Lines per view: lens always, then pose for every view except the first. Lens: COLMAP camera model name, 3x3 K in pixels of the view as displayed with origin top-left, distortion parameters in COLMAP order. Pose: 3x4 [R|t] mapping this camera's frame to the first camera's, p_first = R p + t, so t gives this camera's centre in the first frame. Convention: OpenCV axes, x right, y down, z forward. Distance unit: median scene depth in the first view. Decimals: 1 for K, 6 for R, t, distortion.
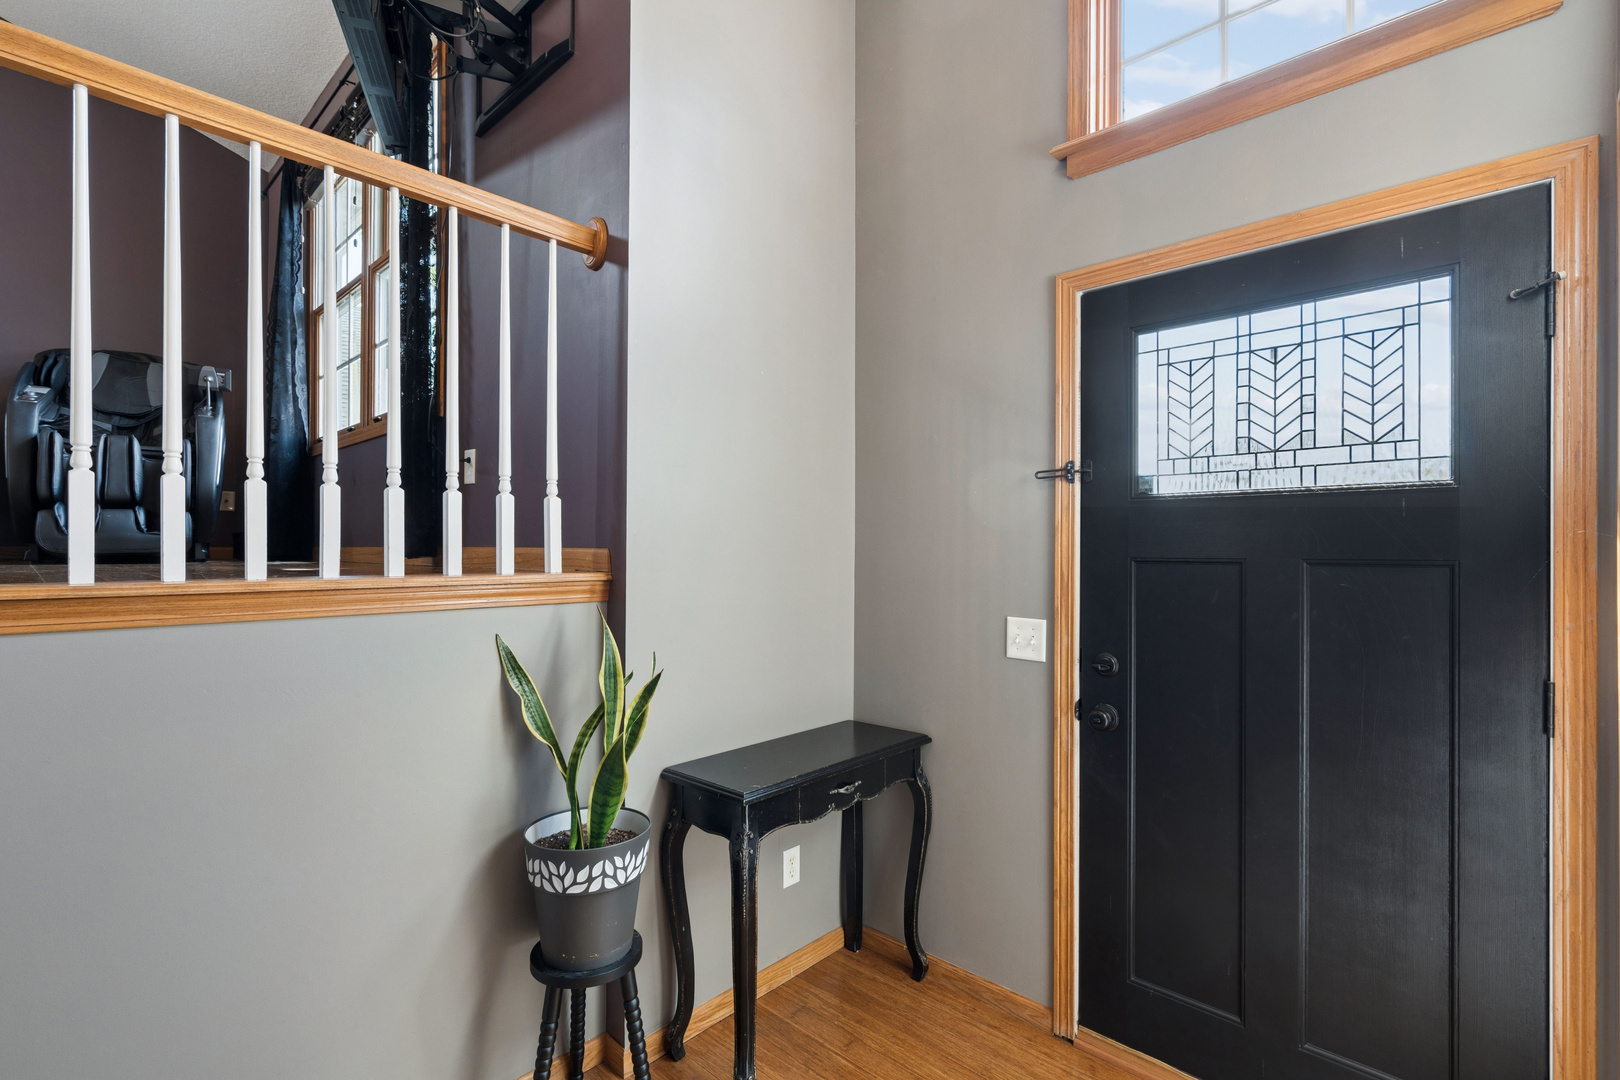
lens RADIAL K [[738.6, 0, 816.2], [0, 738.6, 546.9], [0, 0, 1]] dist [-0.004719, 0.001332]
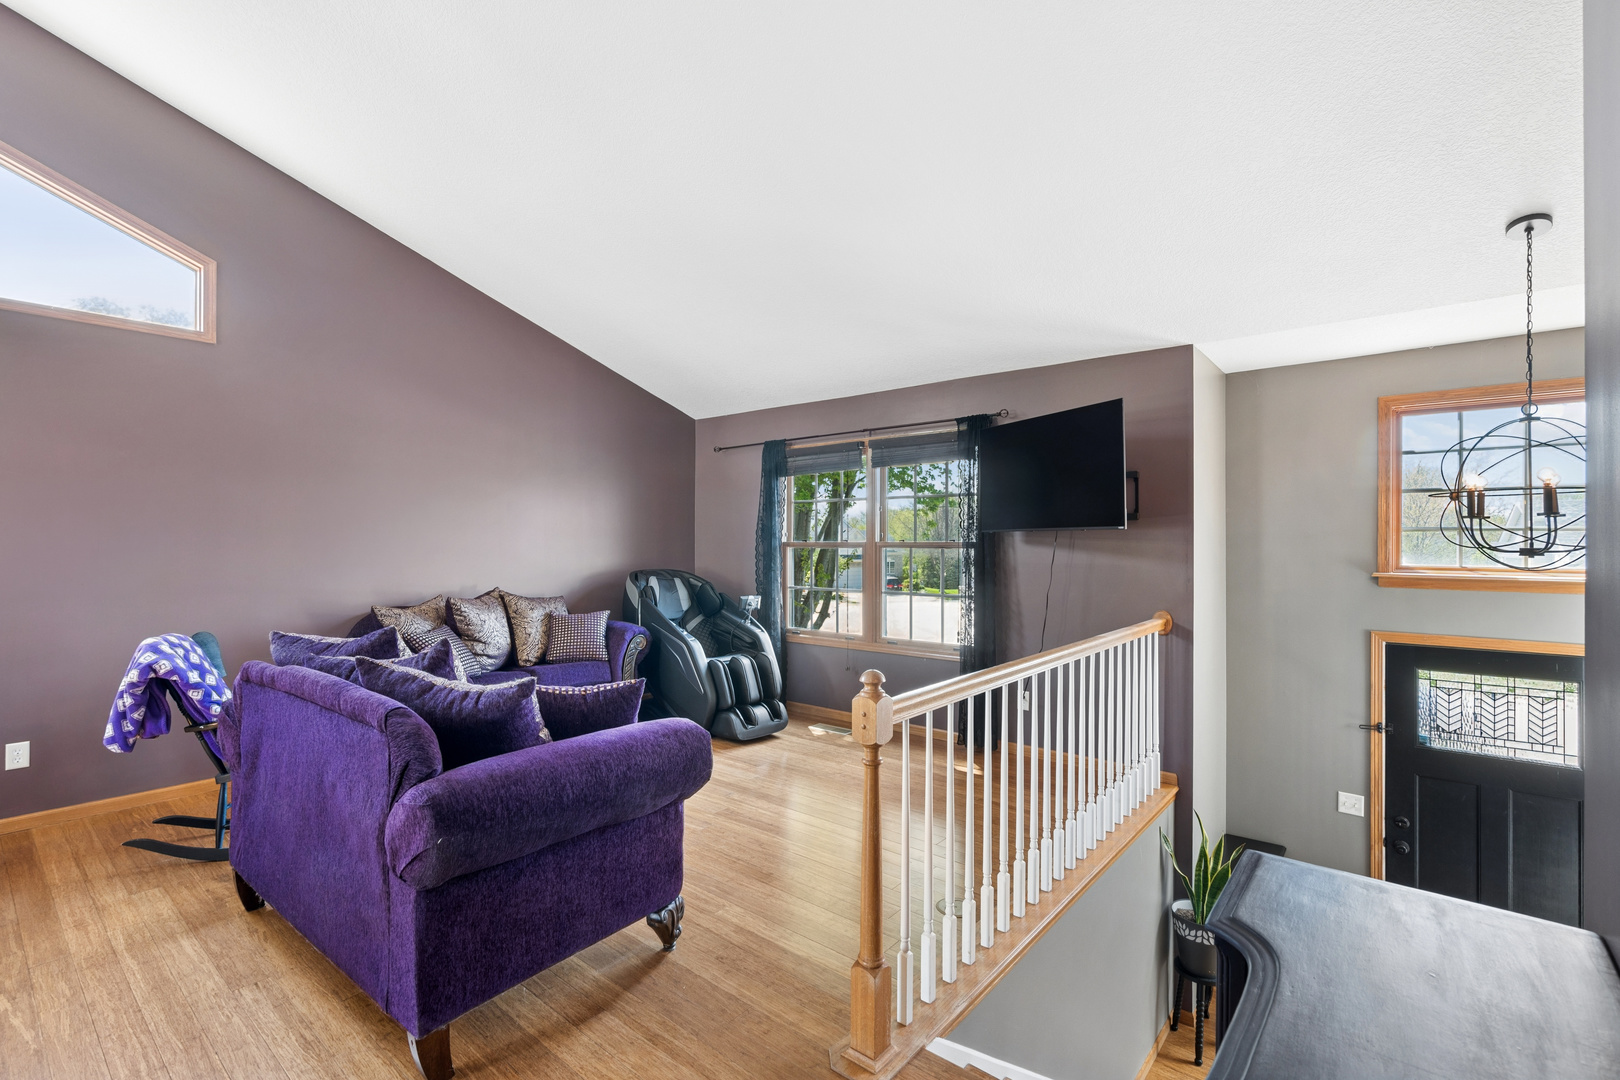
lens RADIAL K [[738.6, 0, 808.5], [0, 738.6, 533.1], [0, 0, 1]] dist [-0.004719, 0.001332]
pose [[0.999005, -0.006778, 0.044076, -1.579660], [0.006709, 0.999976, 0.001712, -0.775614], [-0.044087, -0.001415, 0.999027, -1.171042]]
